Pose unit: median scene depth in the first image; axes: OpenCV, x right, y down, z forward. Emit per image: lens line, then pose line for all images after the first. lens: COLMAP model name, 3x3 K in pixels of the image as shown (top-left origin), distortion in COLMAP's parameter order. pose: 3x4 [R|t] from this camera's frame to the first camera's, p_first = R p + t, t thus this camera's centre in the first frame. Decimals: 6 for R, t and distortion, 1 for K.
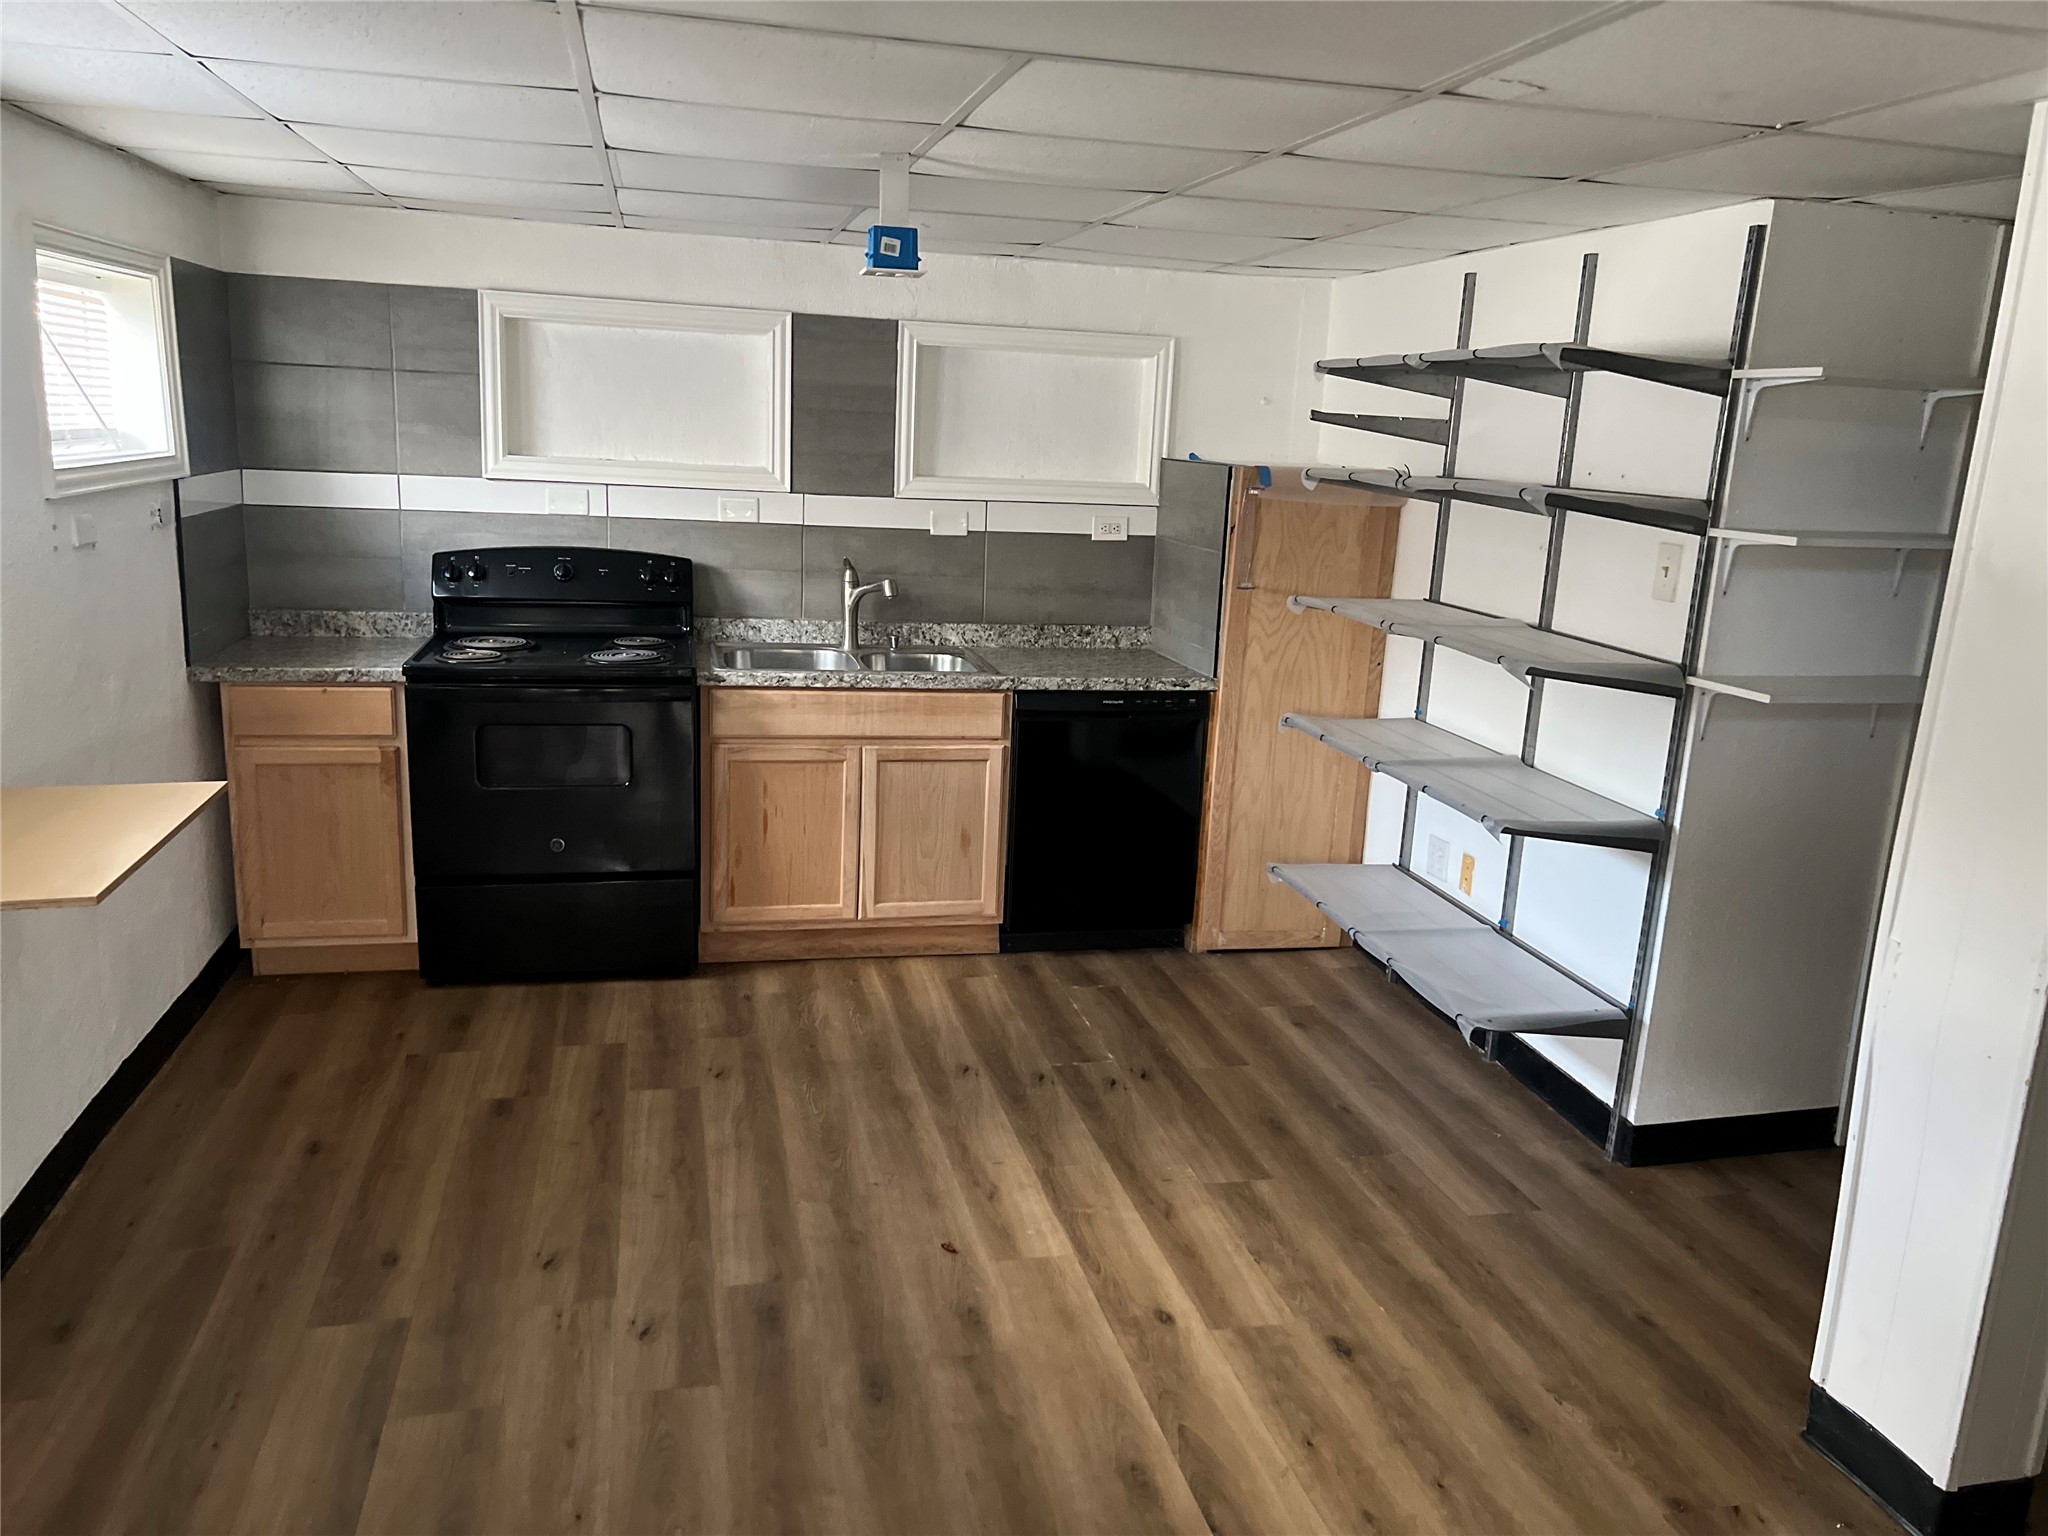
lens RADIAL K [[1532.2, 0, 1028.9], [0, 1532.2, 771.4], [0, 0, 1]] dist [0.038796, -0.003508]
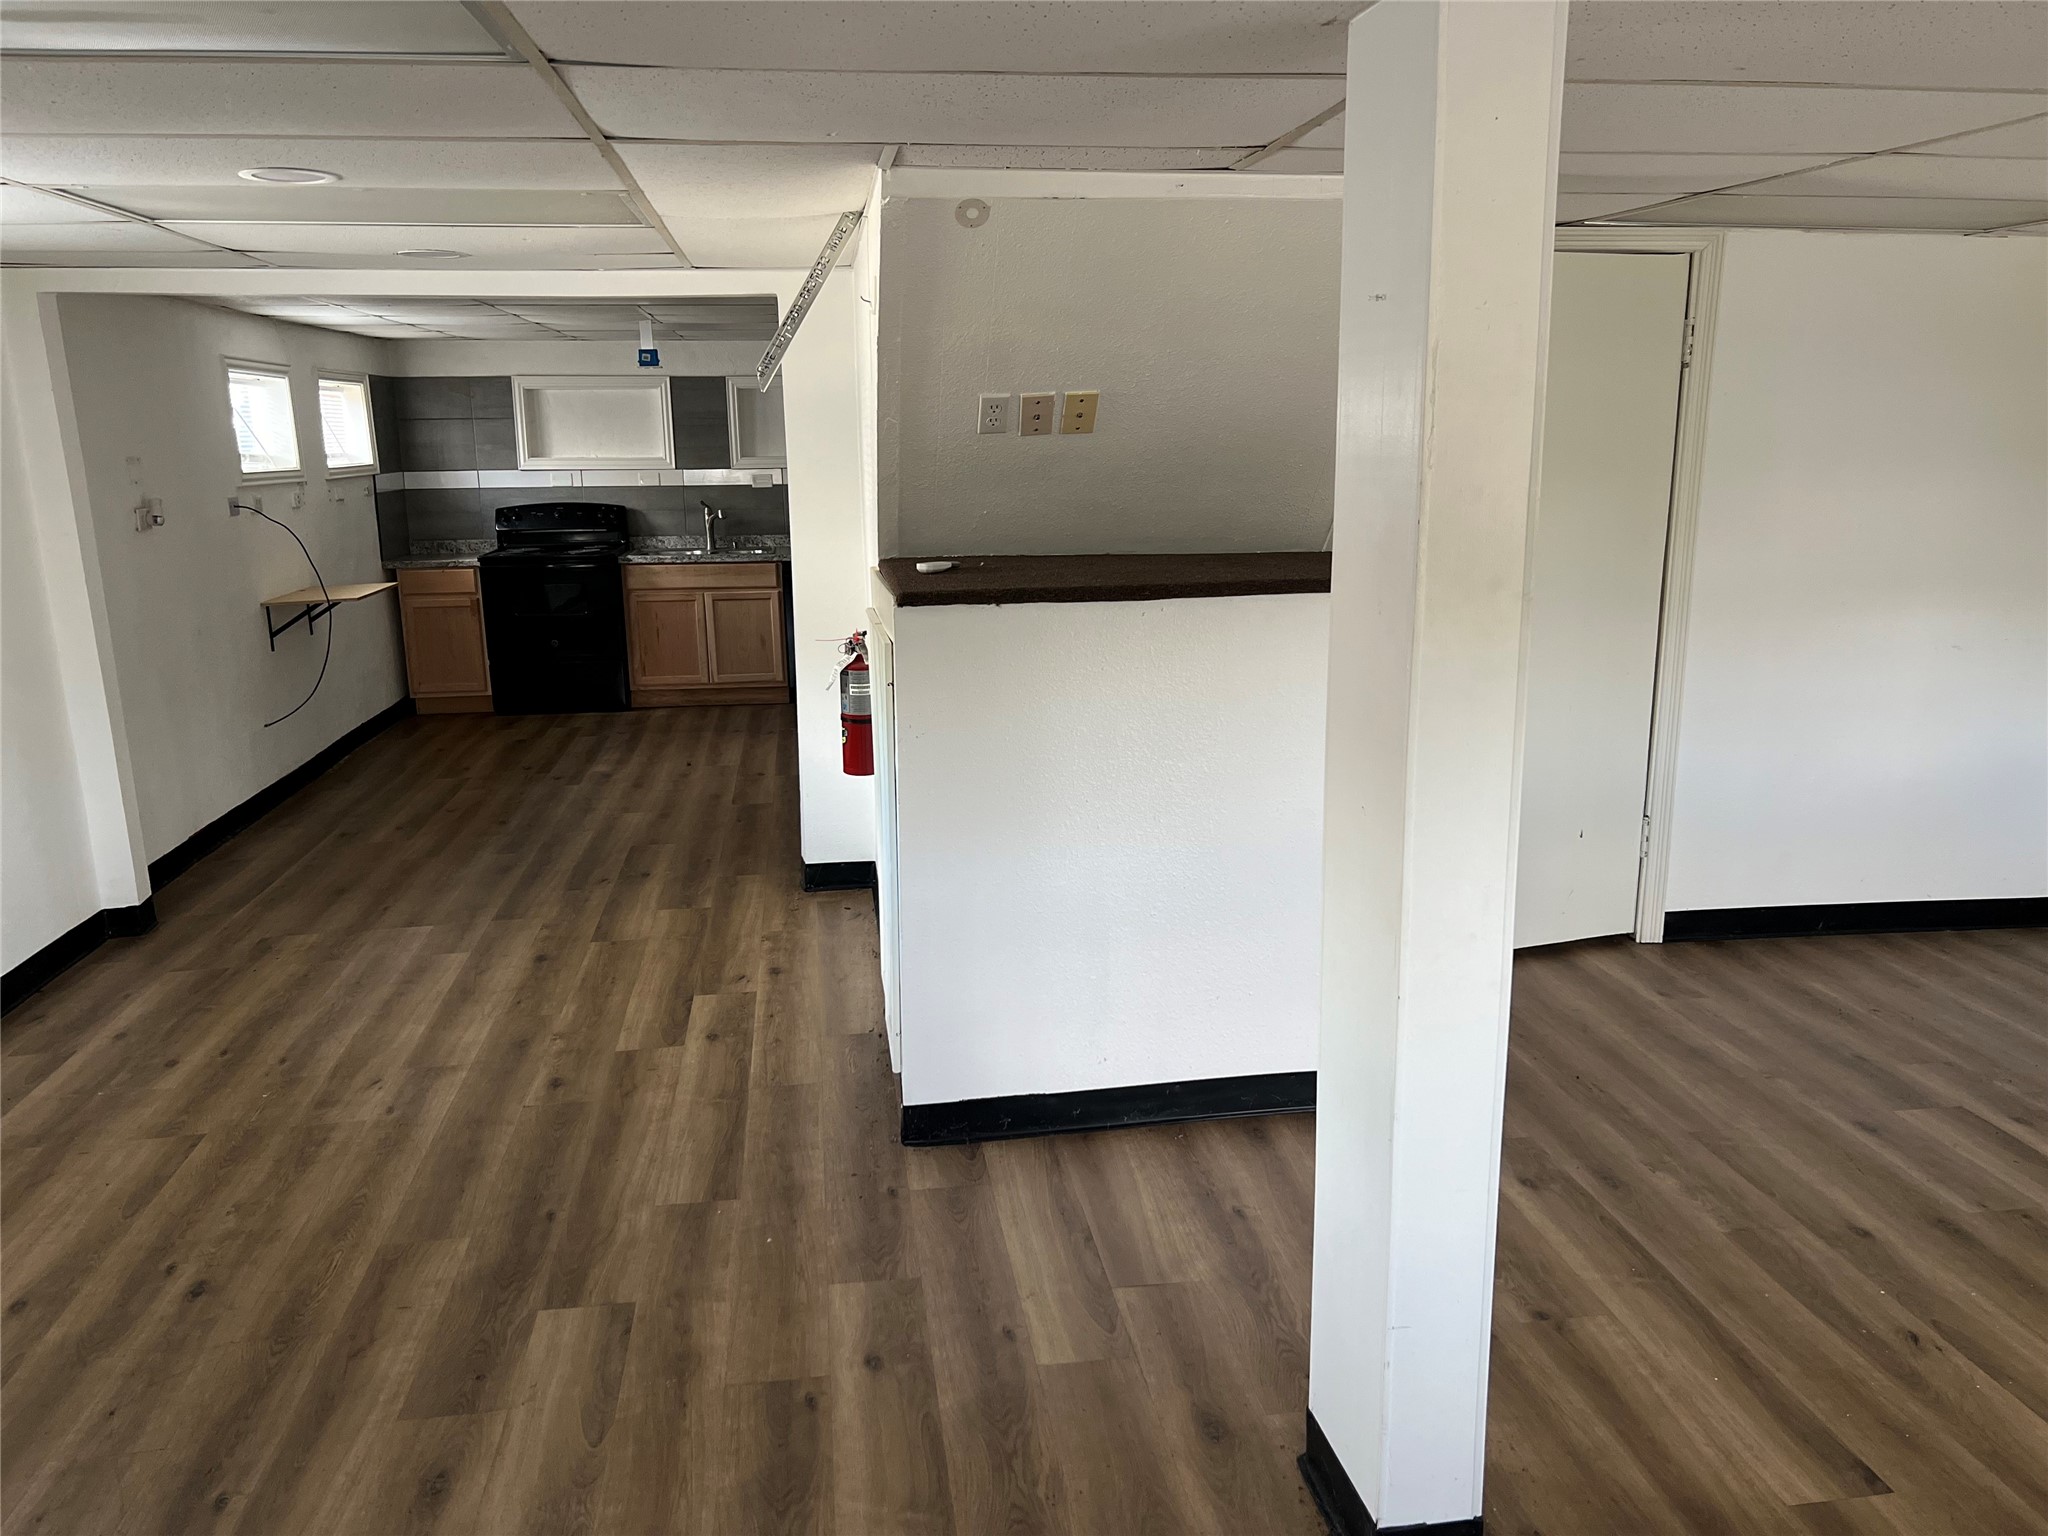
lens RADIAL K [[1532.2, 0, 1020.8], [0, 1532.2, 771.4], [0, 0, 1]] dist [0.038796, -0.003508]
pose [[0.994032, -0.038161, -0.102196, 0.489115], [0.037619, 0.999266, -0.007232, 0.242649], [0.102397, 0.003345, 0.994738, -0.930152]]
